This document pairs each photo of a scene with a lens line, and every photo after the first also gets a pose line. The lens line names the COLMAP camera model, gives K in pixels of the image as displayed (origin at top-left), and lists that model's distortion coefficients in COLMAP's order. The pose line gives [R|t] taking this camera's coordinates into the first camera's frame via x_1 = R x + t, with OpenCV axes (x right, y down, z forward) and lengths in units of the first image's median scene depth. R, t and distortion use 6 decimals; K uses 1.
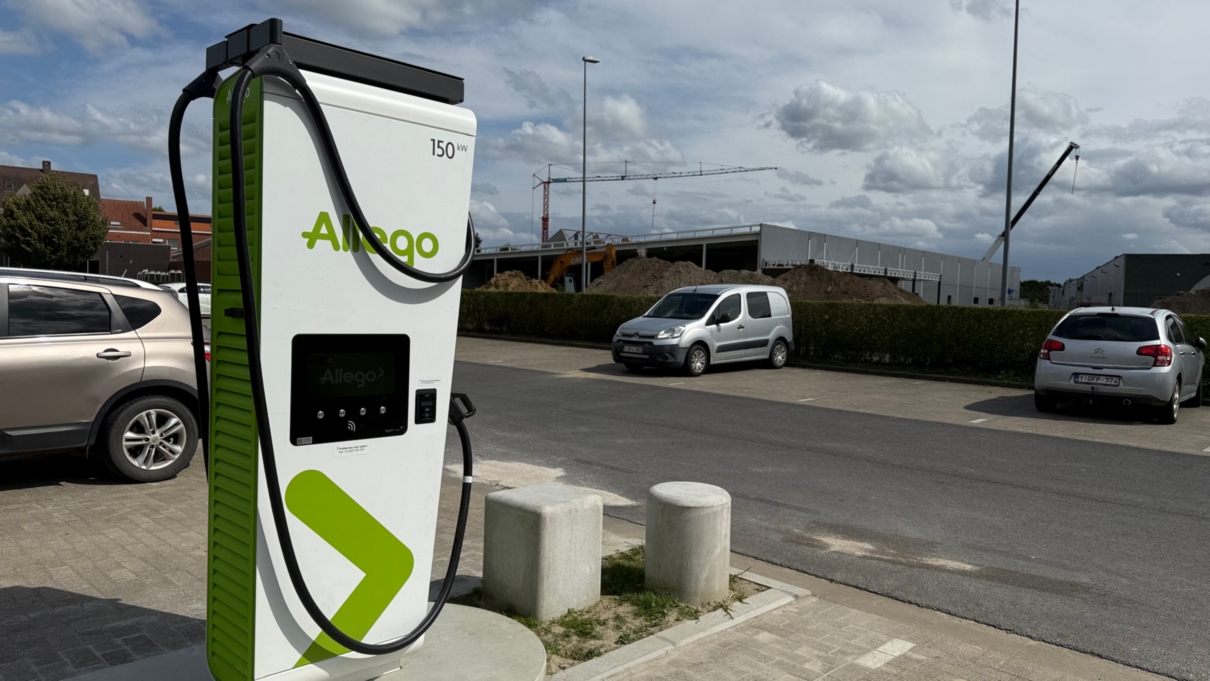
lens RADIAL K [[833.8, 0, 605.0], [0, 833.8, 340.5], [0, 0, 1]] dist [0.114861, -0.131563]
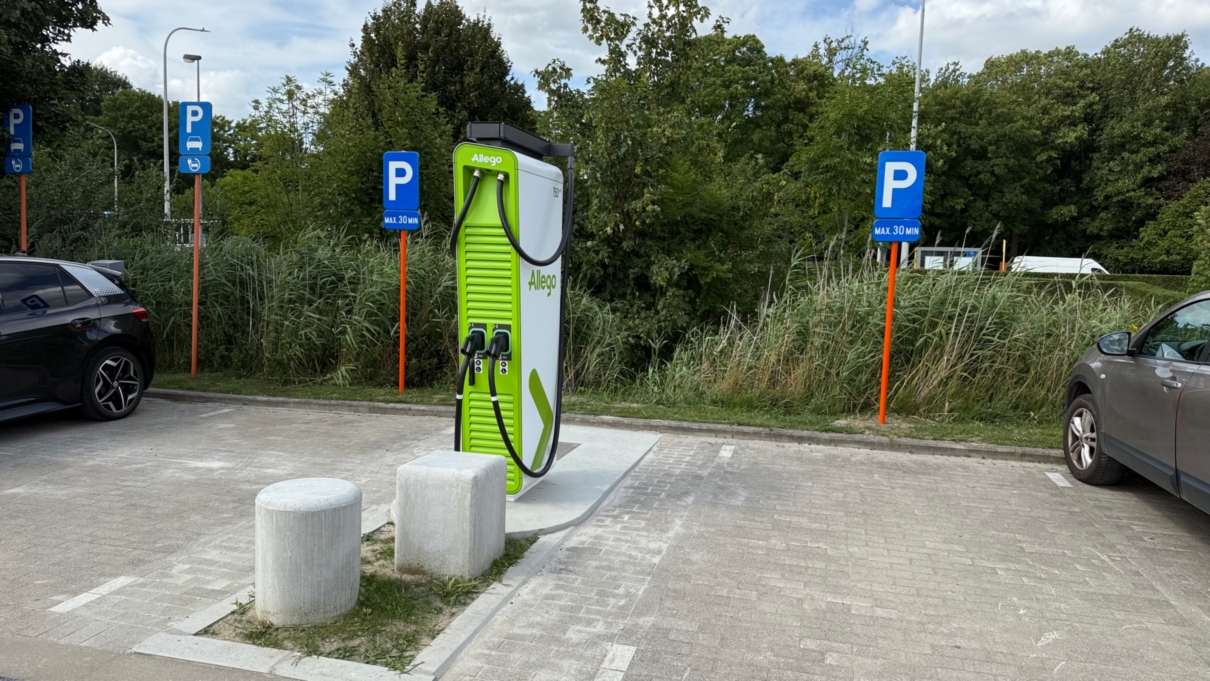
lens RADIAL K [[833.8, 0, 605.0], [0, 833.8, 340.5], [0, 0, 1]] dist [0.114861, -0.131563]
pose [[-0.866895, -0.012911, -0.498324, 0.292707], [-0.082157, 0.989695, 0.117280, -0.104998], [0.491675, 0.142610, -0.859022, 2.013493]]
